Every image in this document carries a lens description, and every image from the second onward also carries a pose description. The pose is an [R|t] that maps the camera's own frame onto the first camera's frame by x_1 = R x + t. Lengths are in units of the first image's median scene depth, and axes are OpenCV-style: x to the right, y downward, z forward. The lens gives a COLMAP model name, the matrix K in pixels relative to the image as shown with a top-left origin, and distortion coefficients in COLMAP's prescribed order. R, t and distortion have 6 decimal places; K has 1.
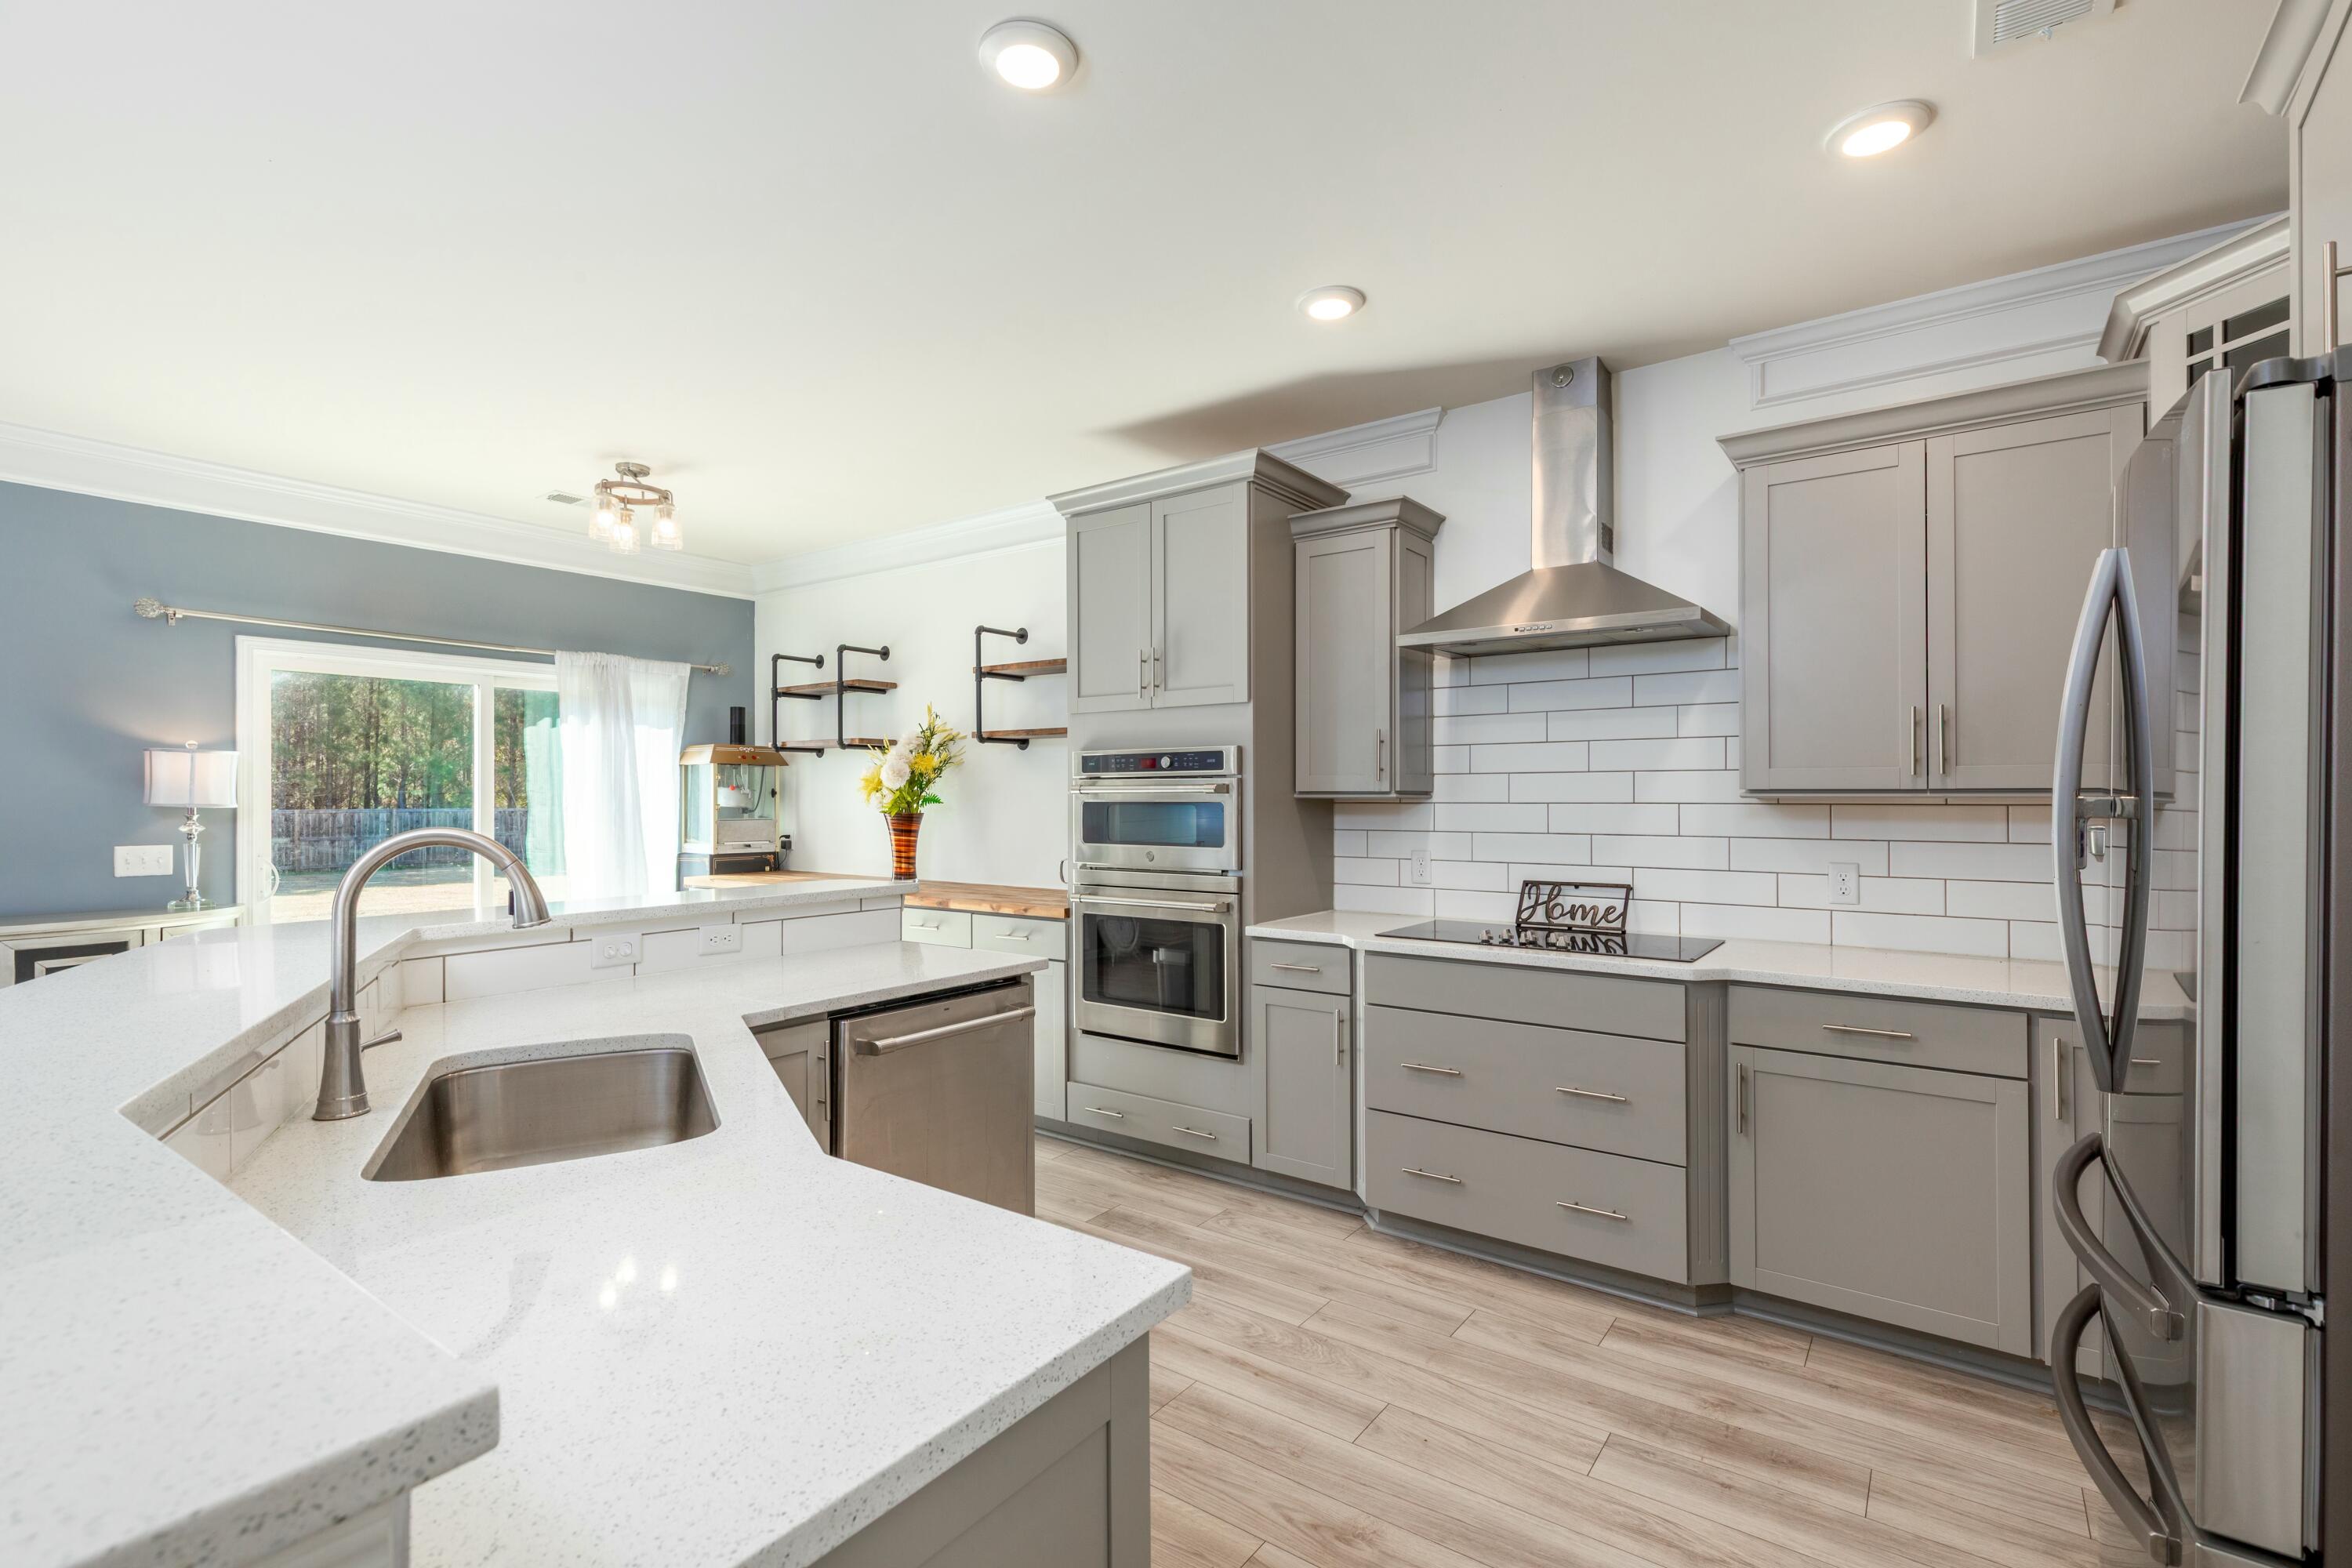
lens RADIAL K [[1134.1, 0, 1176.0], [0, 1134.1, 784.0], [0, 0, 1]] dist [0.003583, 0.000005]
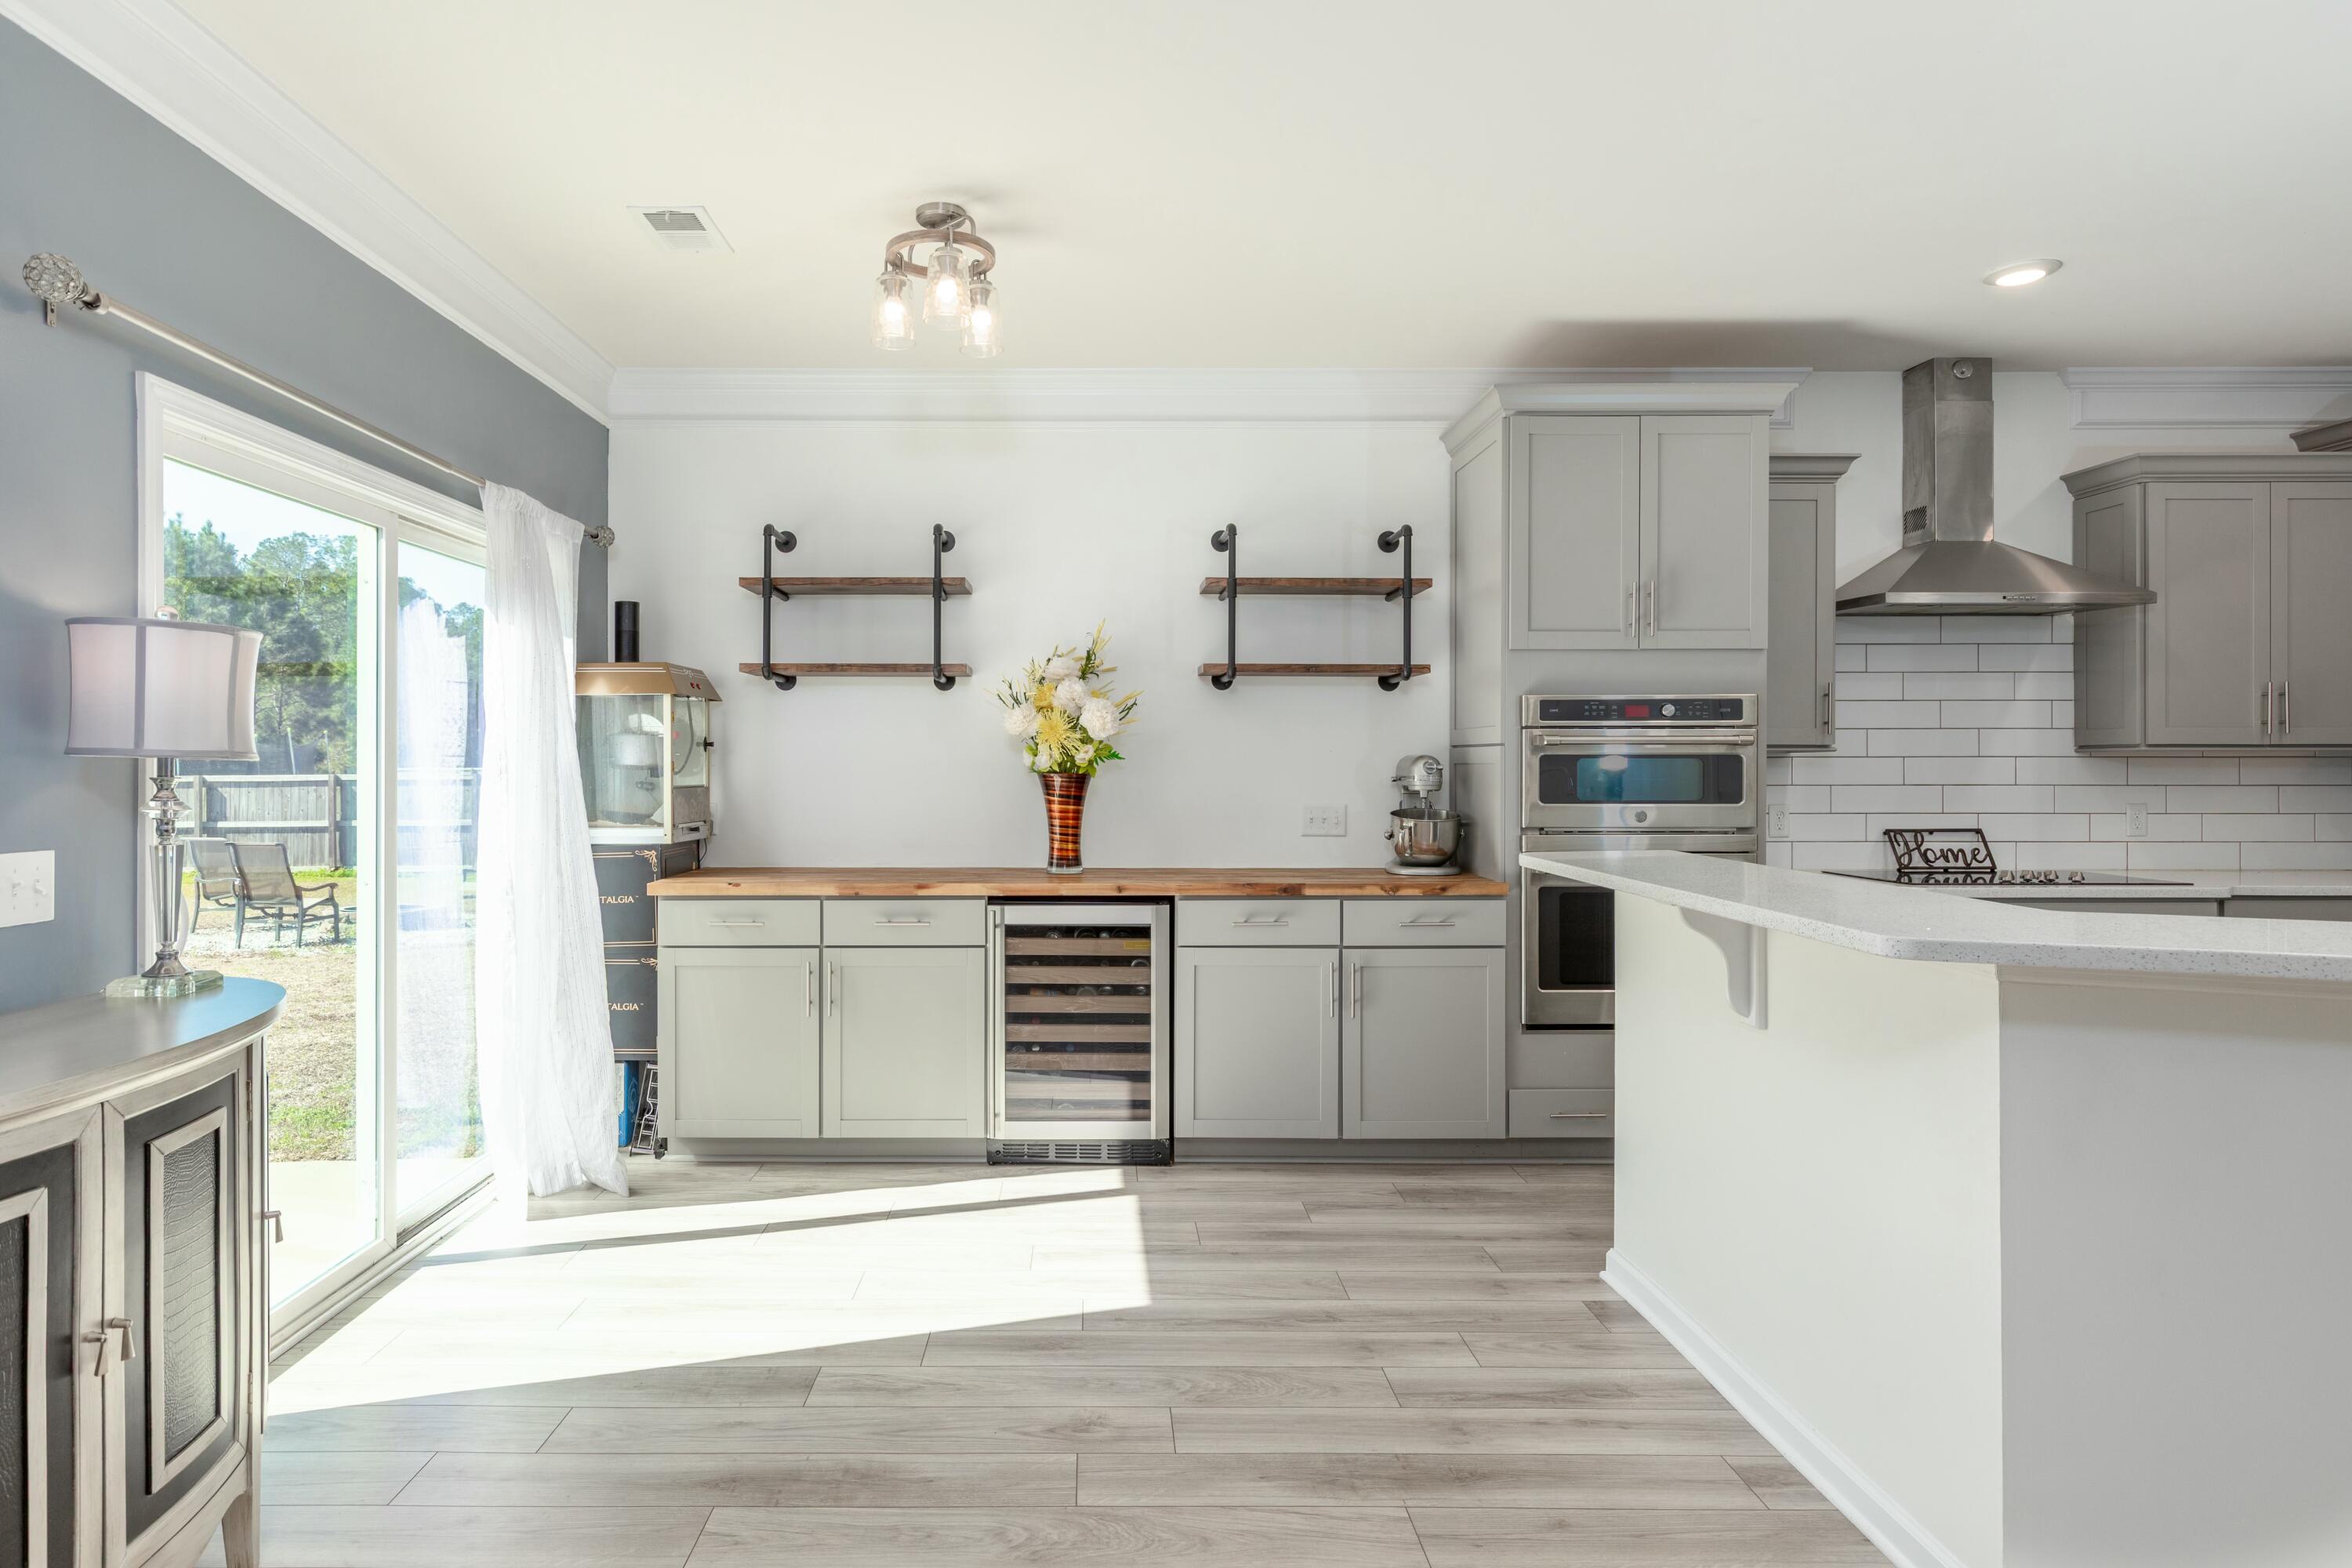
lens RADIAL K [[1300.3, 0, 1171.2], [0, 1300.3, 754.6], [0, 0, 1]] dist [-0.008283, 0.000838]
pose [[0.796880, 0.004557, 0.604120, -0.967364], [-0.006781, 0.999976, 0.001402, 0.017510], [-0.604099, -0.005213, 0.796892, 0.432177]]
